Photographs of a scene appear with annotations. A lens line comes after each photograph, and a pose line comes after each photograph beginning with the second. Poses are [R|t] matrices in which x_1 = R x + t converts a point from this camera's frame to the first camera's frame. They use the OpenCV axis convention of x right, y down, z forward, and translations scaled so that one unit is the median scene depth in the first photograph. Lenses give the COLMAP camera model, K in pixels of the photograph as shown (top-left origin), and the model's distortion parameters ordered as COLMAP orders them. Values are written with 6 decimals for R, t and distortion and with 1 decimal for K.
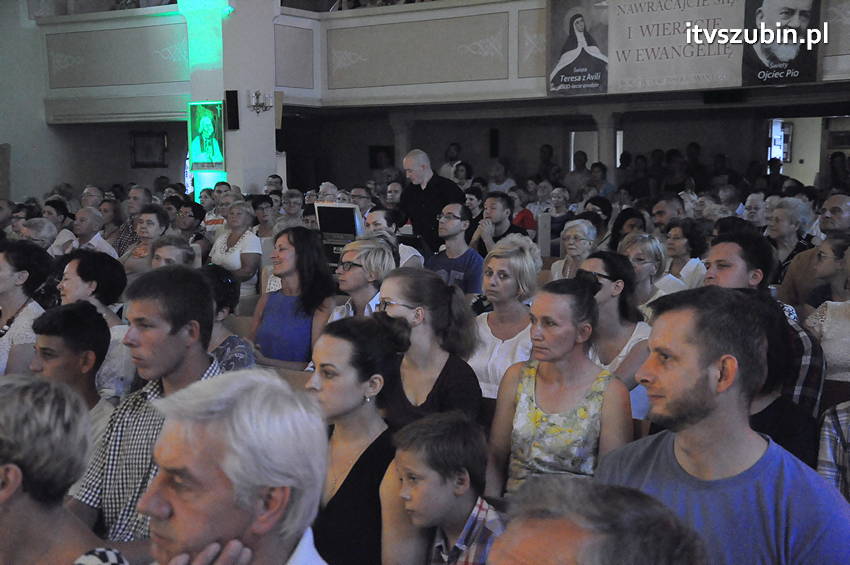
lens RADIAL K [[1123.5, 0, 425.0], [0, 1123.5, 282.5], [0, 0, 1]] dist [0.021275, 0.655628]
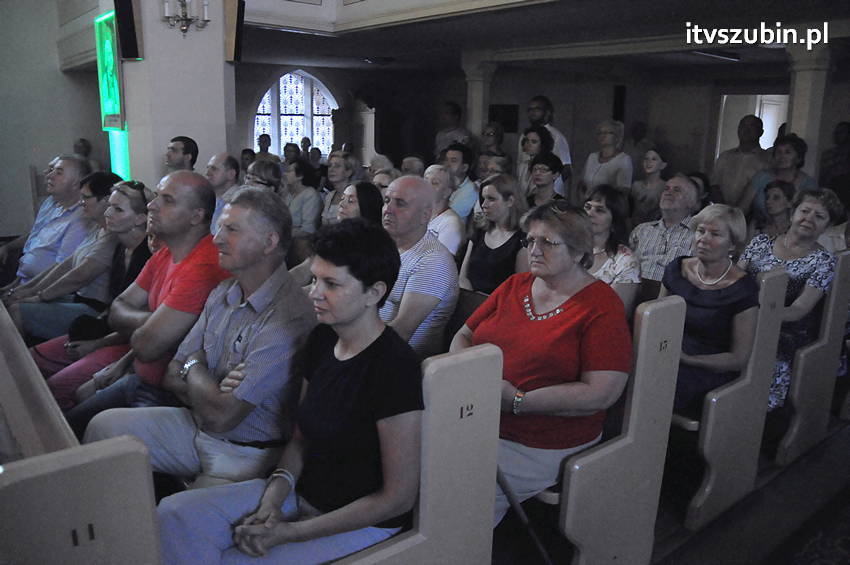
lens RADIAL K [[664.1, 0, 427.0], [0, 664.1, 289.4], [0, 0, 1]] dist [-0.158461, 0.137043]
pose [[0.964935, 0.092771, -0.245548, 0.079712], [-0.058423, 0.987902, 0.143655, -0.078047], [0.255904, -0.124272, 0.958681, 0.748961]]
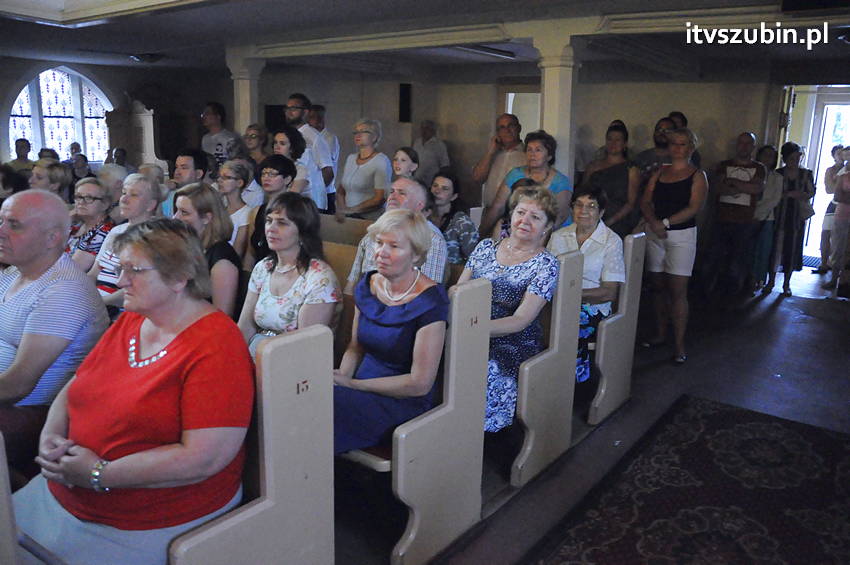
lens RADIAL K [[664.1, 0, 427.0], [0, 664.1, 289.4], [0, 0, 1]] dist [-0.158461, 0.137043]
pose [[0.999188, 0.039155, -0.009500, 0.122532], [-0.037588, 0.990784, 0.130135, -0.082786], [0.014508, -0.129673, 0.991451, 0.784994]]
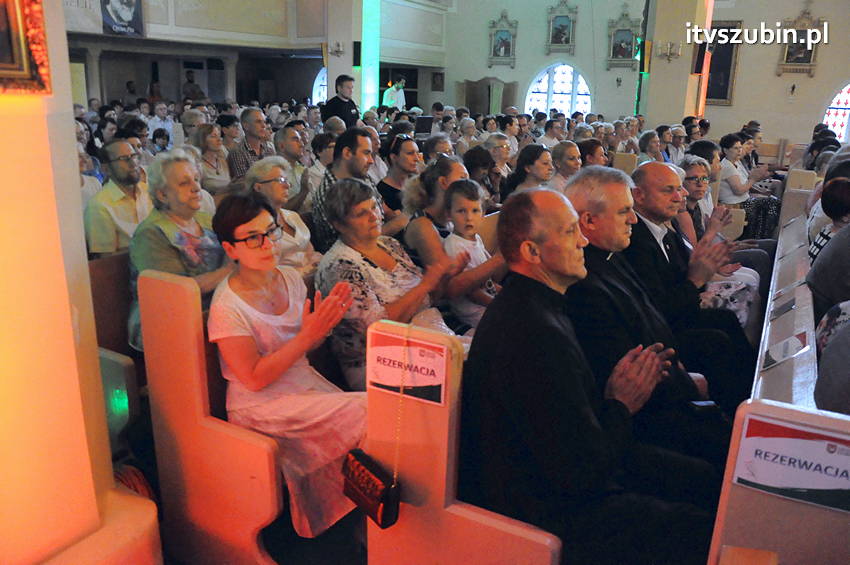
lens RADIAL K [[672.8, 0, 428.3], [0, 672.8, 282.6], [0, 0, 1]] dist [-0.154806, 0.142462]
pose [[-0.121905, -0.273704, 0.954057, -0.593478], [0.073240, 0.956125, 0.283656, -0.067133], [-0.989836, 0.104454, -0.096510, 0.645746]]
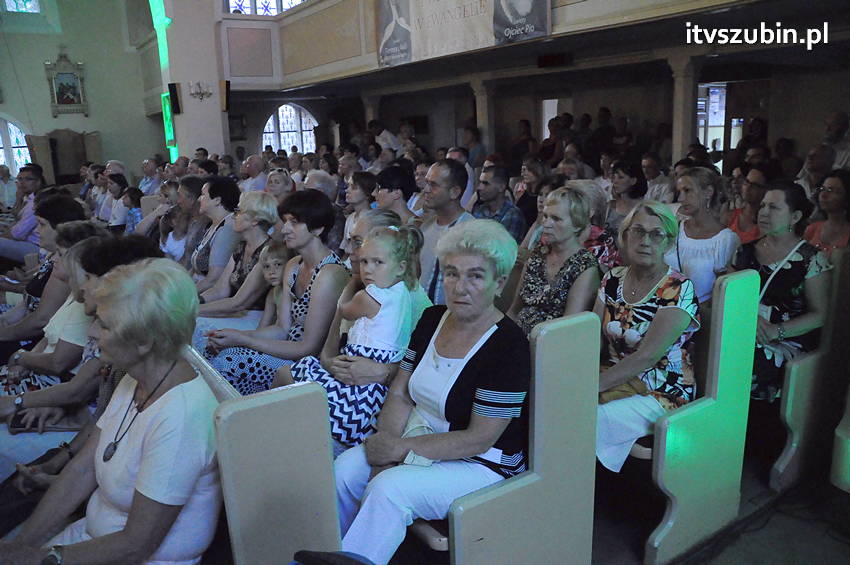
lens RADIAL K [[664.1, 0, 427.0], [0, 664.1, 289.4], [0, 0, 1]] dist [-0.158461, 0.137043]
pose [[0.933770, 0.054862, -0.353644, 0.393669], [-0.005115, 0.990125, 0.140096, -0.044698], [0.357838, -0.129008, 0.924829, 0.420346]]
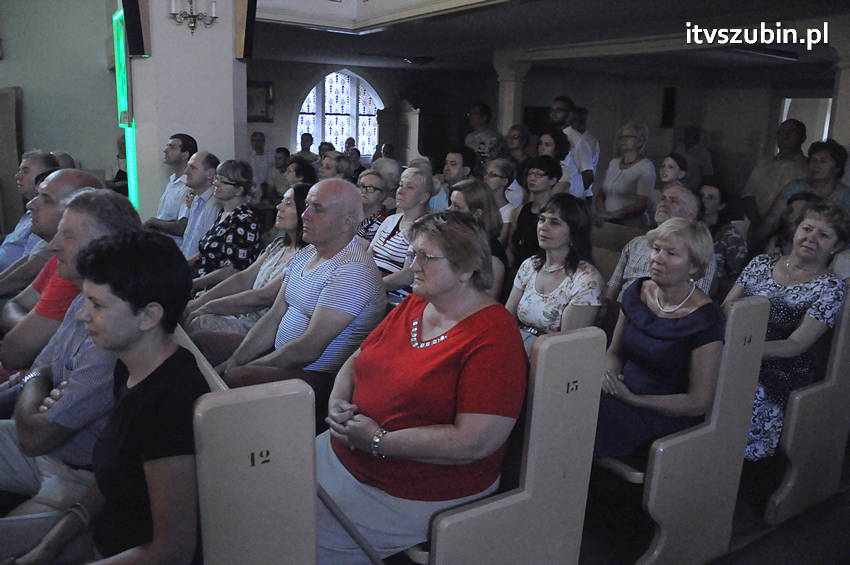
lens RADIAL K [[662.3, 0, 428.8], [0, 662.3, 286.3], [0, 0, 1]] dist [-0.156832, 0.128046]
pose [[0.926542, 0.128764, -0.353468, 0.114584], [-0.082030, 0.986141, 0.144213, -0.081960], [0.367139, -0.104624, 0.924263, 0.781978]]
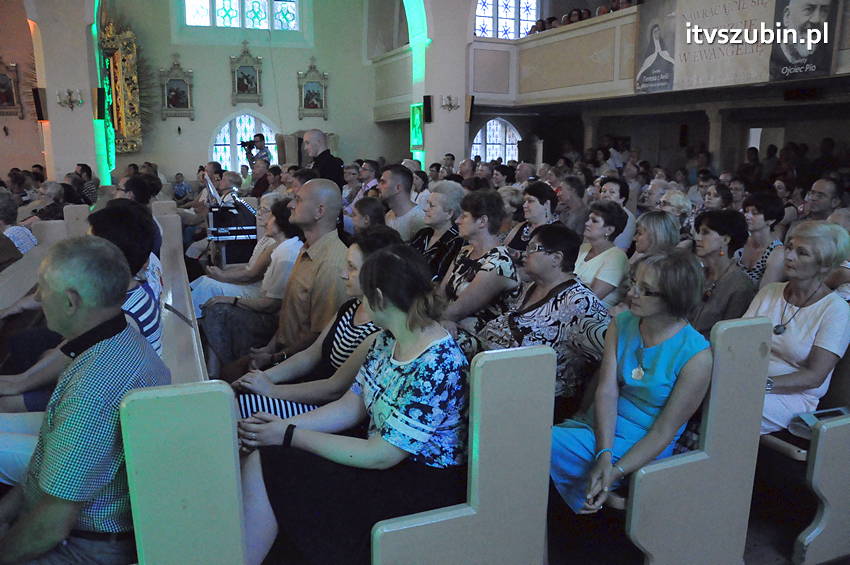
lens RADIAL K [[662.3, 0, 428.8], [0, 662.3, 286.3], [0, 0, 1]] dist [-0.156832, 0.128046]
pose [[0.848441, 0.118968, -0.515746, 0.311633], [-0.066347, 0.990631, 0.119364, -0.029283], [0.525115, -0.067055, 0.848386, 0.286085]]
